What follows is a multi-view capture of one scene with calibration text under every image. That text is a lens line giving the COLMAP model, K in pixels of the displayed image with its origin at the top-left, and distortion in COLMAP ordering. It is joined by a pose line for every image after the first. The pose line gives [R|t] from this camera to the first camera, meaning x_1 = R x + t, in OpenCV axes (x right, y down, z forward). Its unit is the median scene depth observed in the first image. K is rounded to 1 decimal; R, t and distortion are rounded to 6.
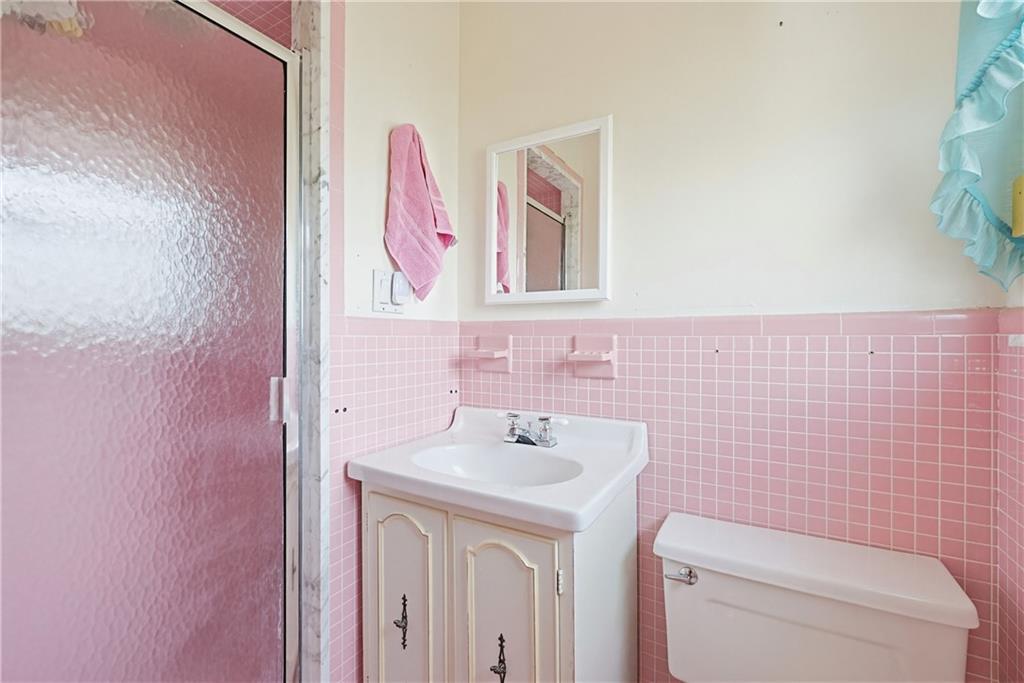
lens RADIAL K [[443.8, 0, 512.8], [0, 443.8, 339.9], [0, 0, 1]] dist [0.000881, -0.000021]
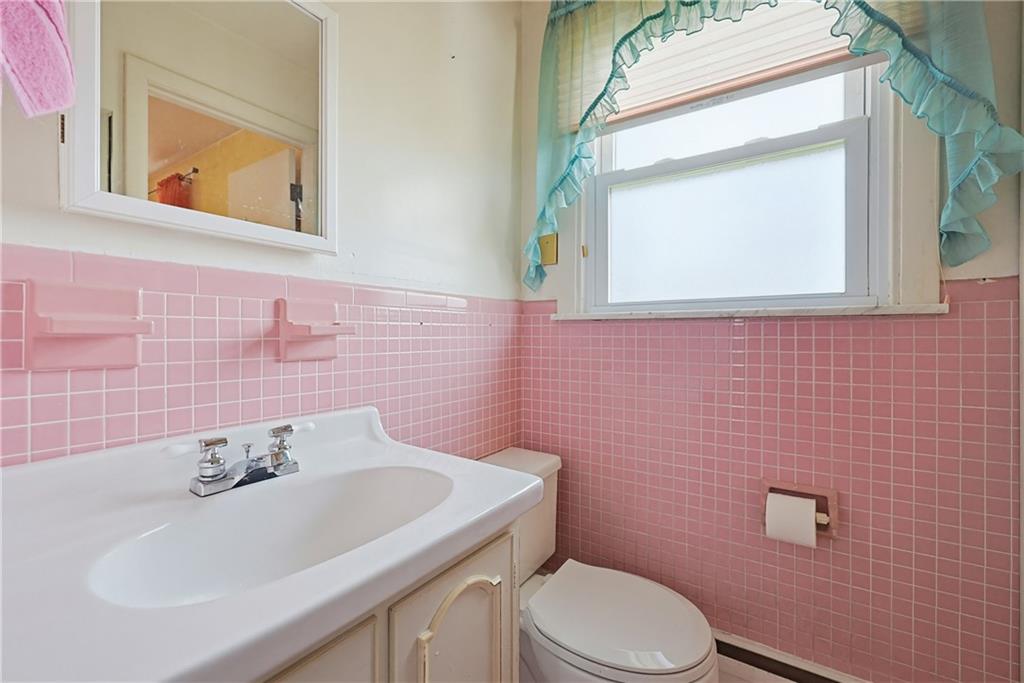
lens RADIAL K [[443.8, 0, 512.8], [0, 443.8, 339.9], [0, 0, 1]] dist [0.000881, -0.000021]
pose [[0.081505, -0.032505, 0.996143, -0.507638], [-0.027934, 0.999001, 0.034884, 0.018139], [-0.996281, -0.030670, 0.080515, 0.604031]]
